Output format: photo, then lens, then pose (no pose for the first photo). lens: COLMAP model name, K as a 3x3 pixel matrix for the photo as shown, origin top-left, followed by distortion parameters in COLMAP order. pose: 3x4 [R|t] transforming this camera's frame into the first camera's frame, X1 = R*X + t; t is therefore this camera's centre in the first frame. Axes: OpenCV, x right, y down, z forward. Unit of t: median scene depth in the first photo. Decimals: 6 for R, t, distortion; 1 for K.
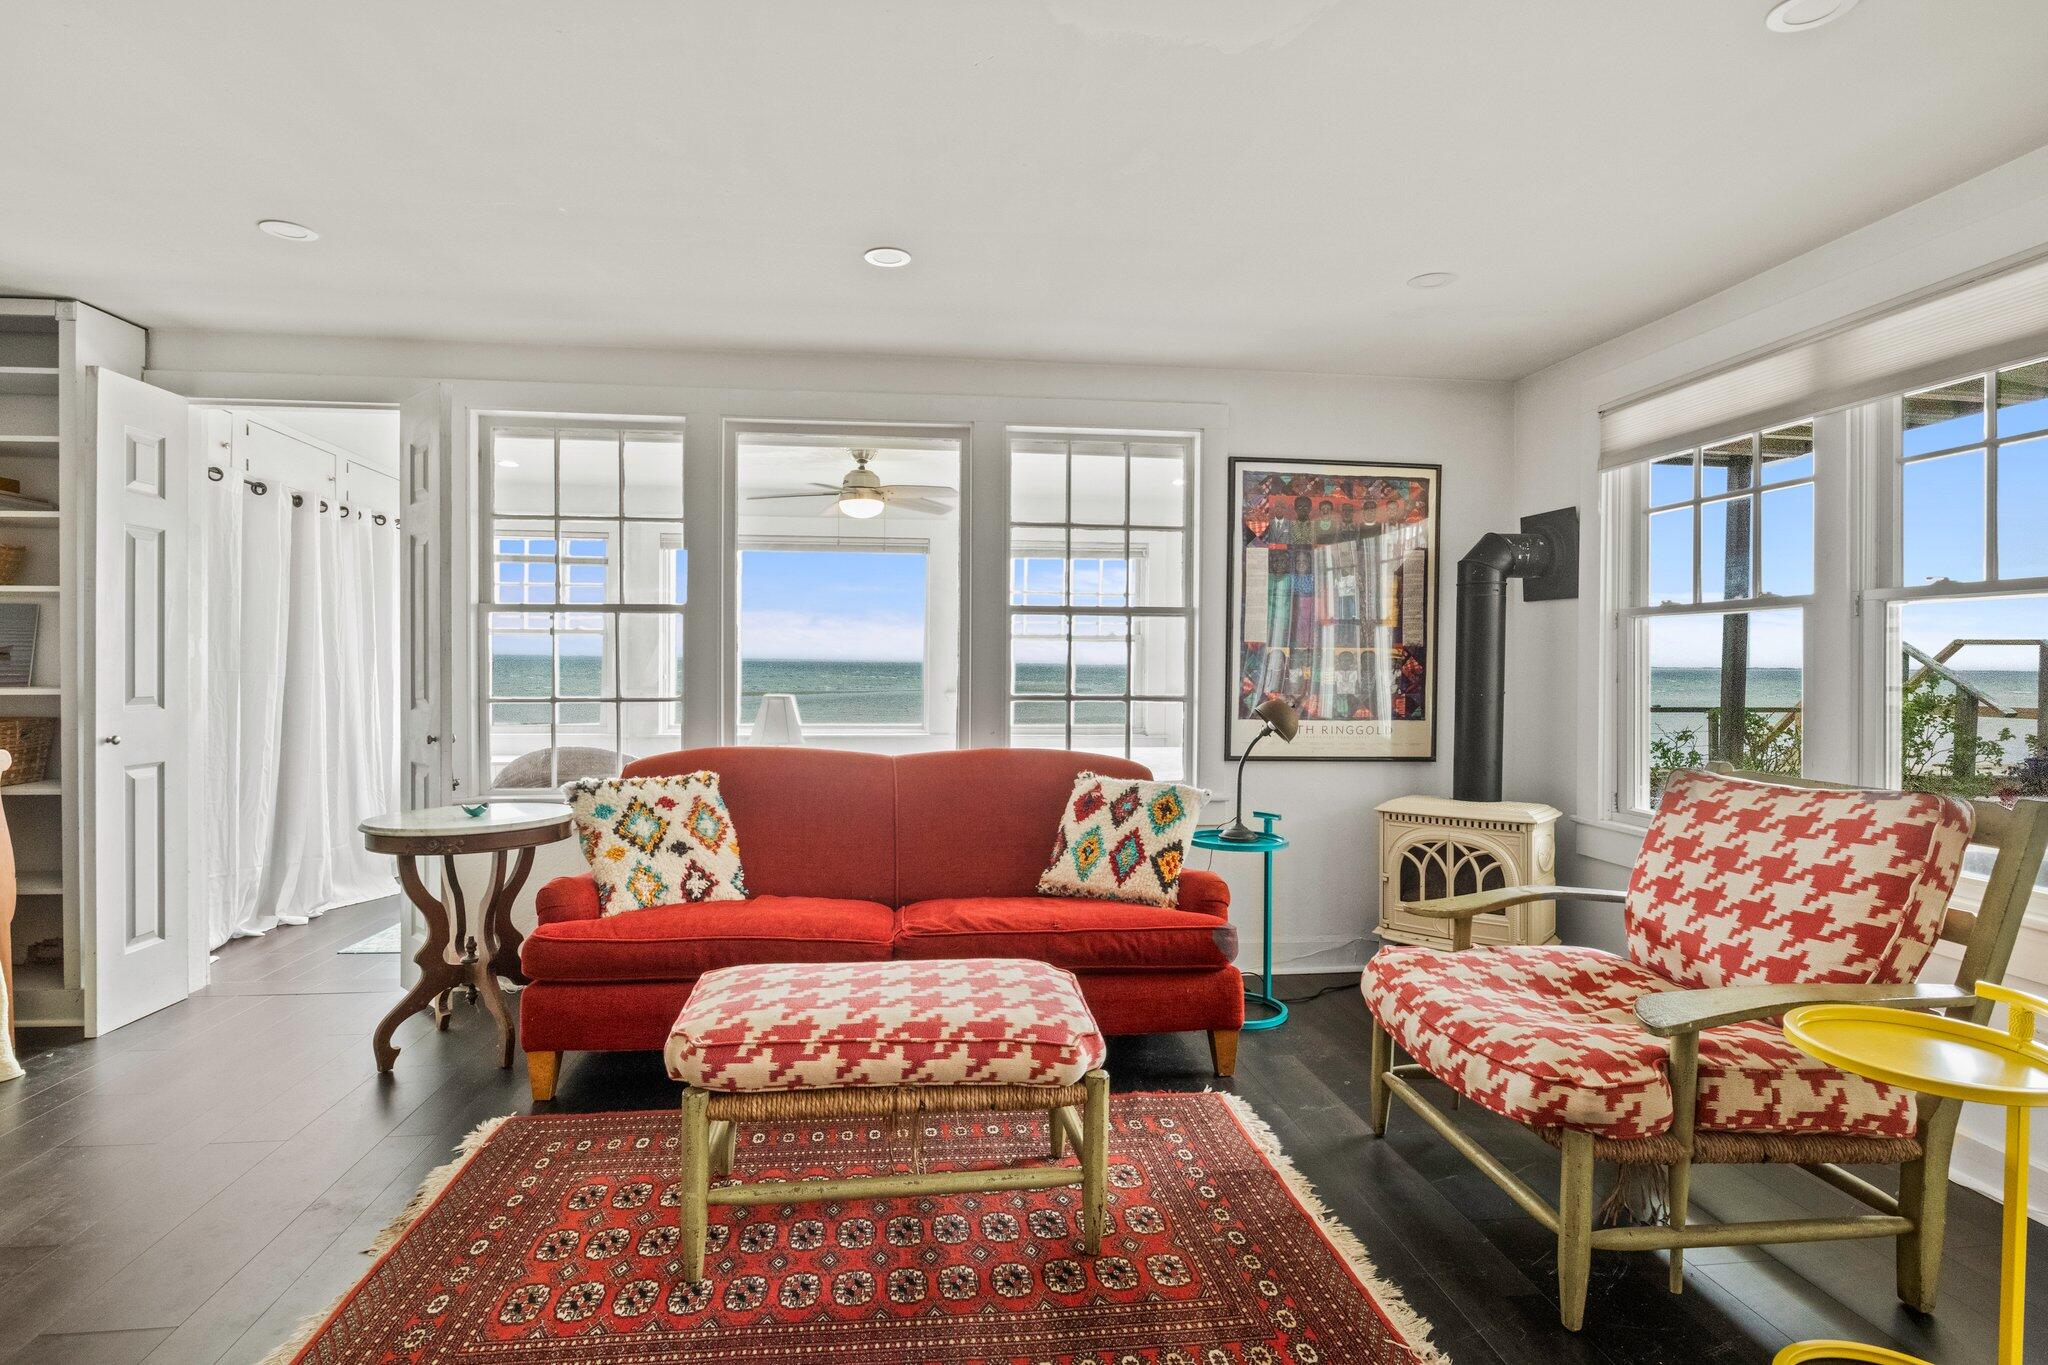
lens RADIAL K [[1063.8, 0, 1068.2], [0, 1063.8, 669.9], [0, 0, 1]] dist [-0.008777, 0.000920]
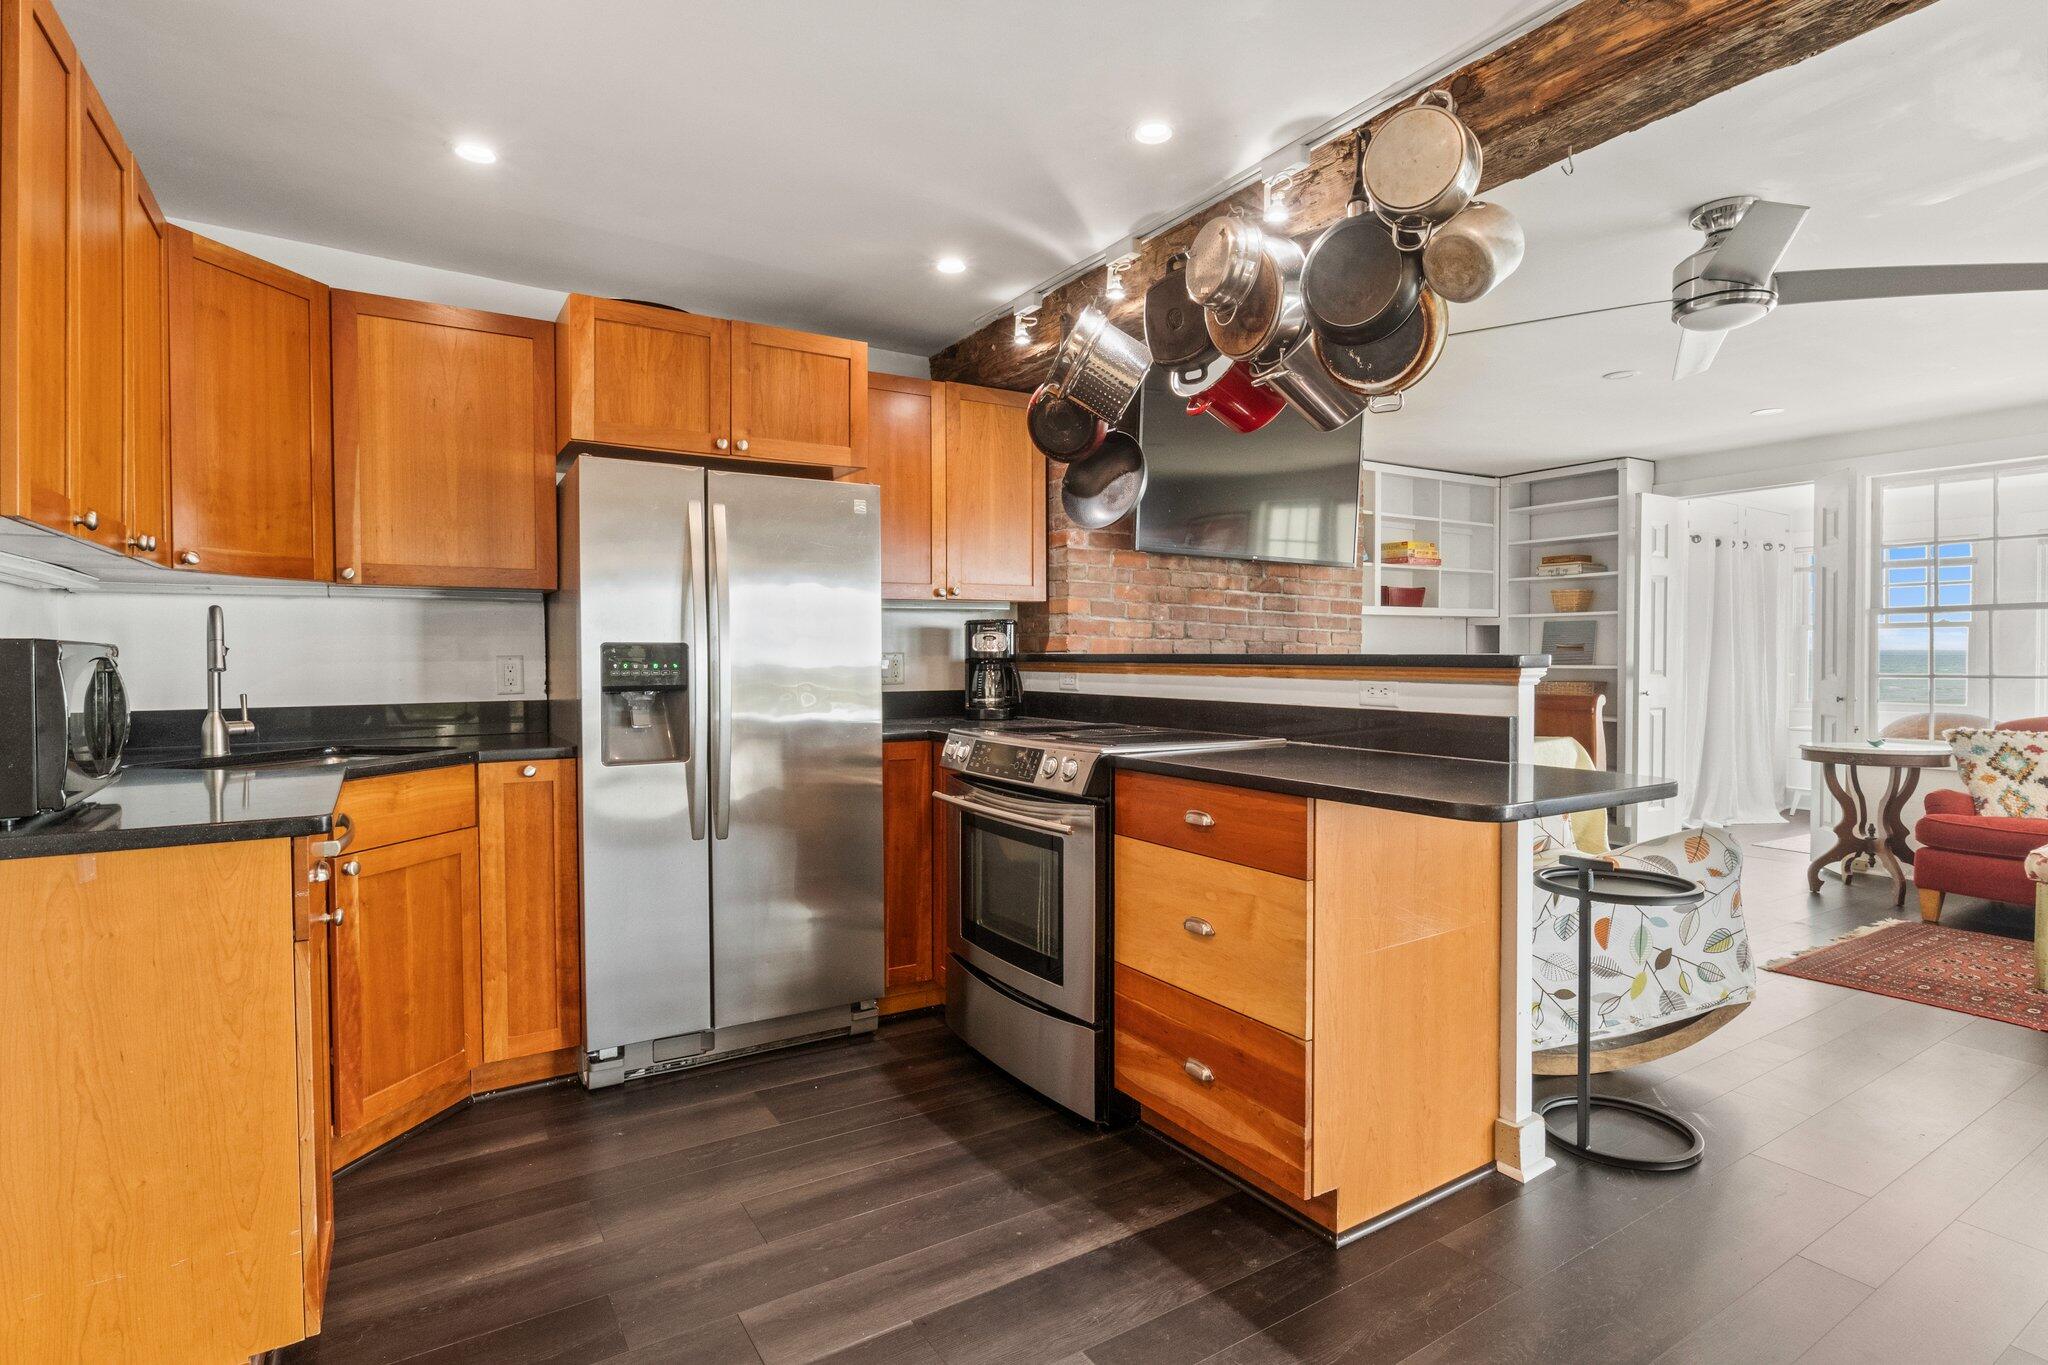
lens RADIAL K [[1052.8, 0, 1003.3], [0, 1052.8, 679.0], [0, 0, 1]] dist [-0.003512, -0.001470]
pose [[0.407328, 0.012515, -0.913196, 0.327853], [-0.001223, 0.999913, 0.013158, 0.019731], [0.913281, -0.004243, 0.407308, -0.802833]]
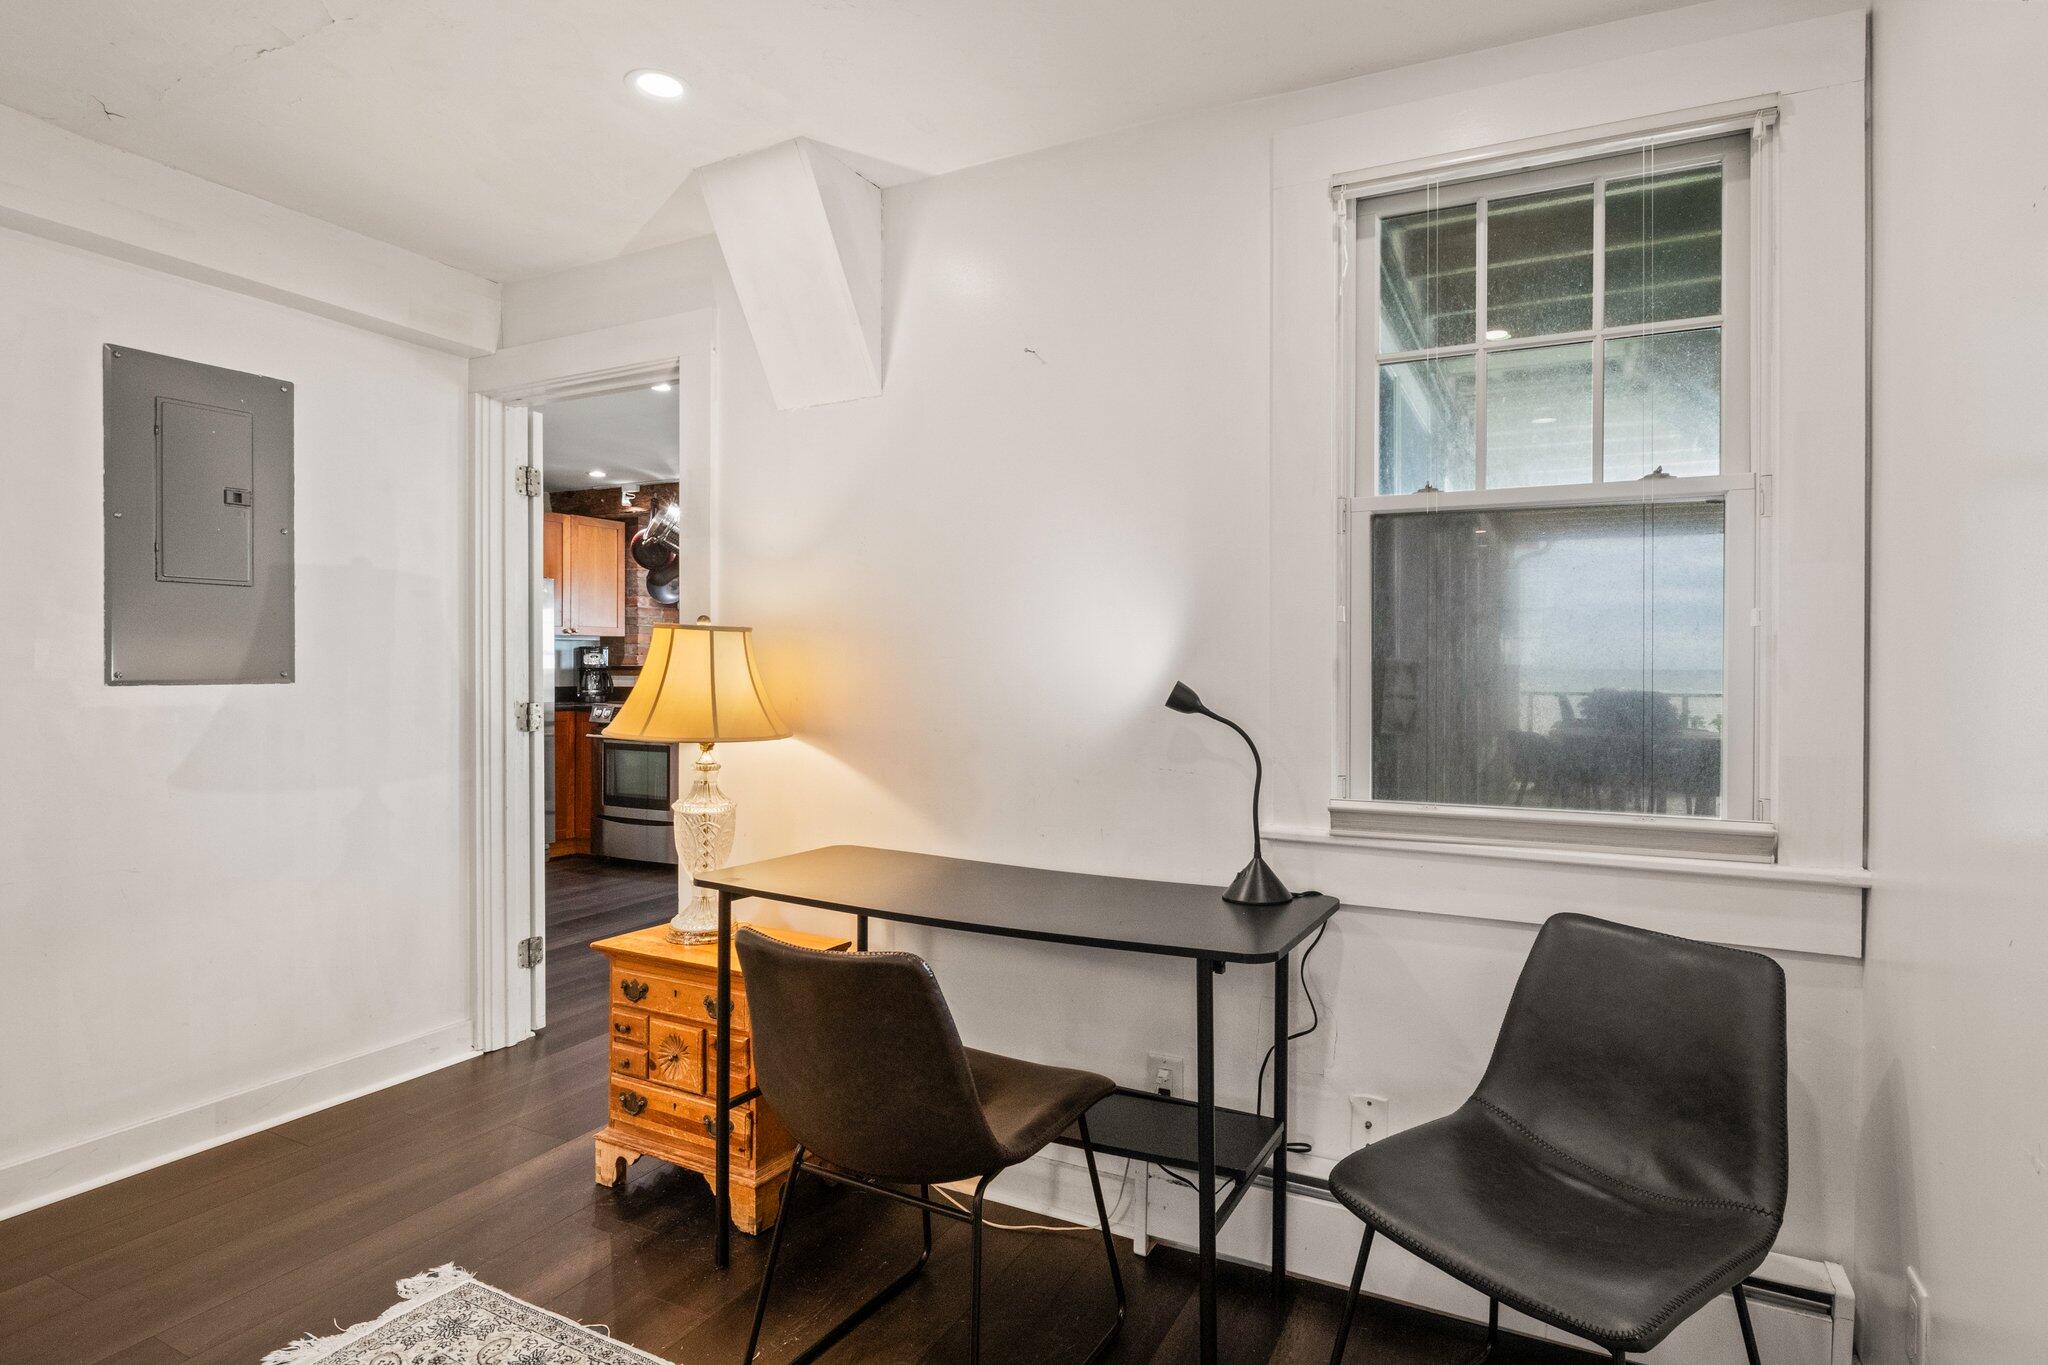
lens RADIAL K [[1025.6, 0, 1048.1], [0, 1025.6, 674.0], [0, 0, 1]] dist [-0.012370, 0.000331]
pose [[0.827041, -0.002870, -0.562134, 1.211797], [-0.000799, 0.999980, -0.006281, 0.037401], [0.562141, 0.005644, 0.827022, -1.577890]]
